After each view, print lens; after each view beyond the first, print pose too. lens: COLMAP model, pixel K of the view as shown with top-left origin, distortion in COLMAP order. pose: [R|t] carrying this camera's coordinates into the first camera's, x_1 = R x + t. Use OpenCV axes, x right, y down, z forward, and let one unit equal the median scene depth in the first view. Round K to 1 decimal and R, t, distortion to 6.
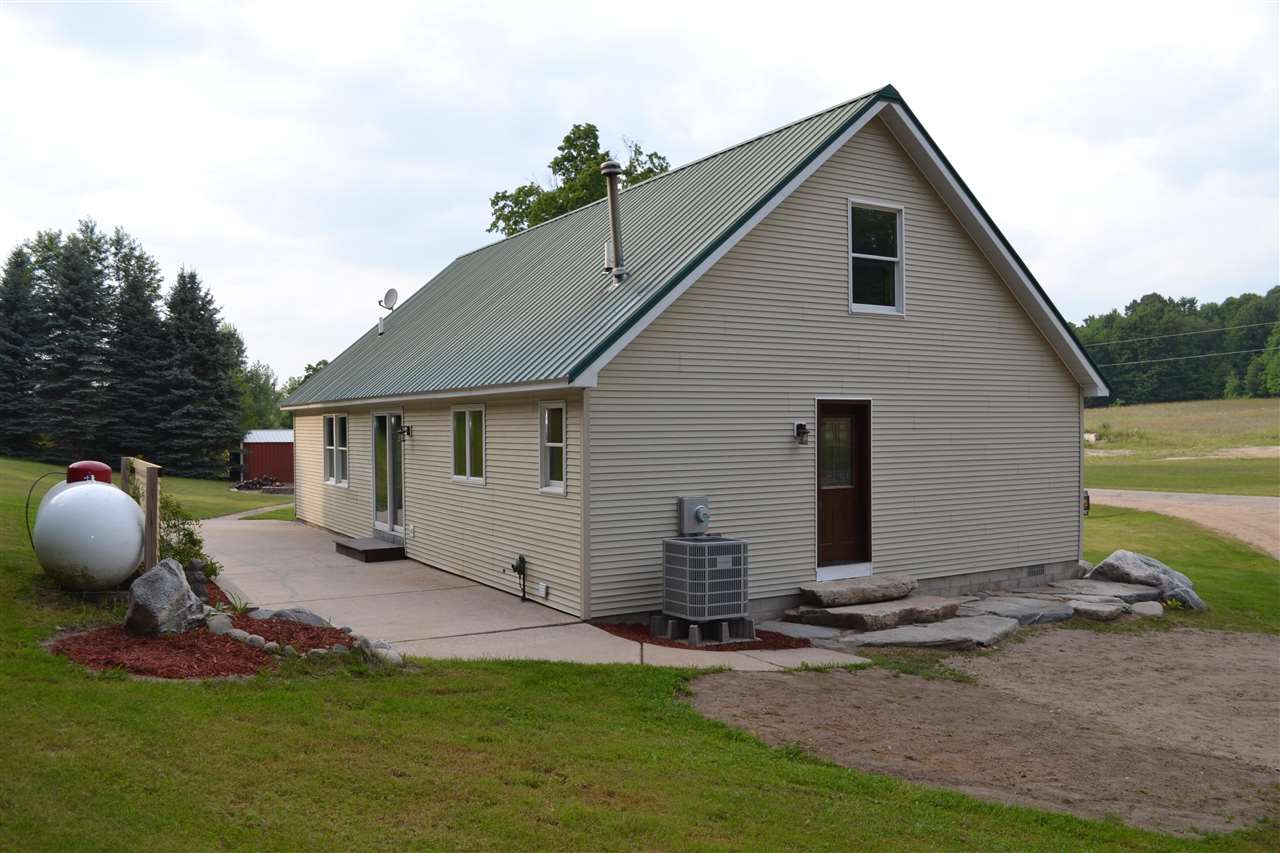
lens RADIAL K [[1020.9, 0, 633.4], [0, 1020.9, 423.3], [0, 0, 1]] dist [-0.080361, 0.003566]
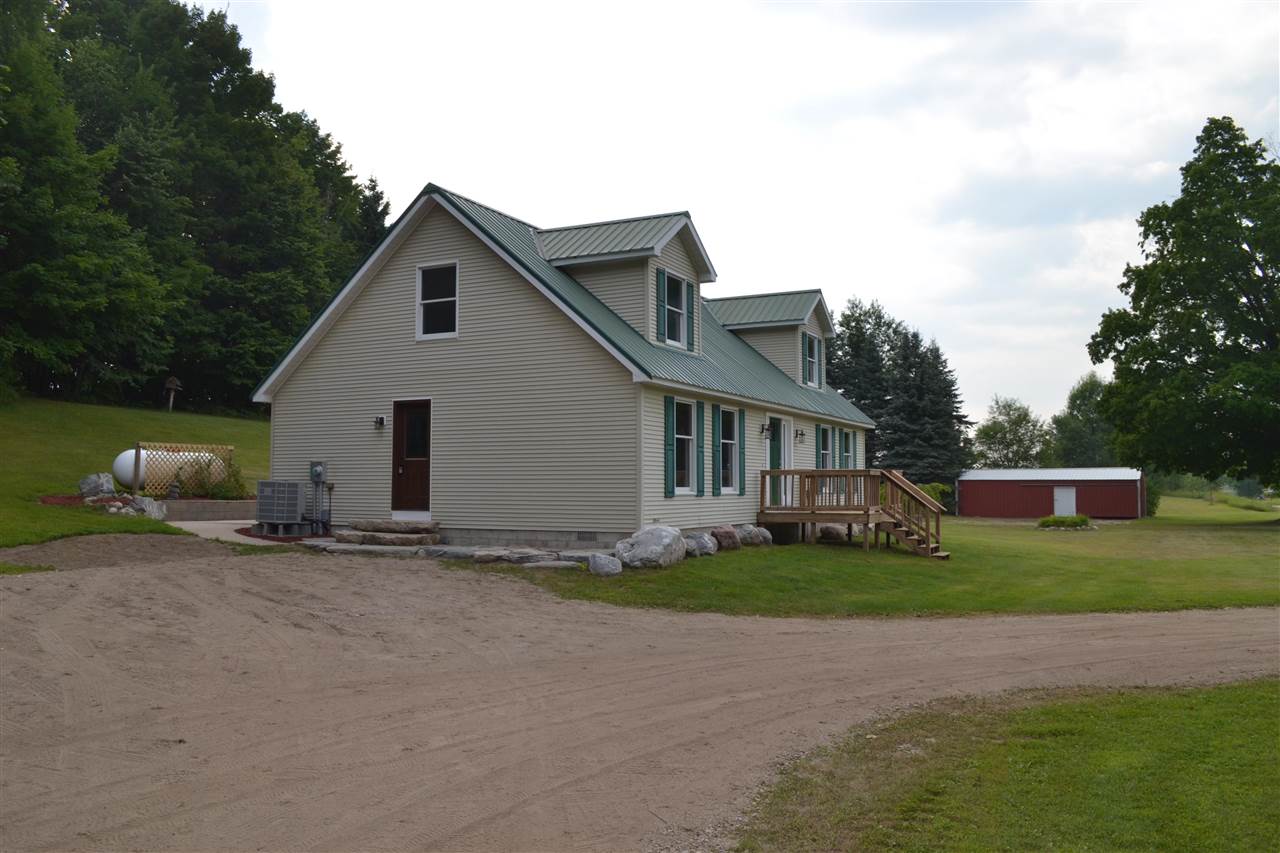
lens RADIAL K [[1020.9, 0, 629.8], [0, 1020.9, 424.9], [0, 0, 1]] dist [-0.080361, 0.003566]
pose [[0.536242, -0.045717, -0.842825, 1.592411], [-0.001649, 0.998473, -0.055209, 0.092732], [0.844062, 0.030995, 0.535348, 0.459327]]
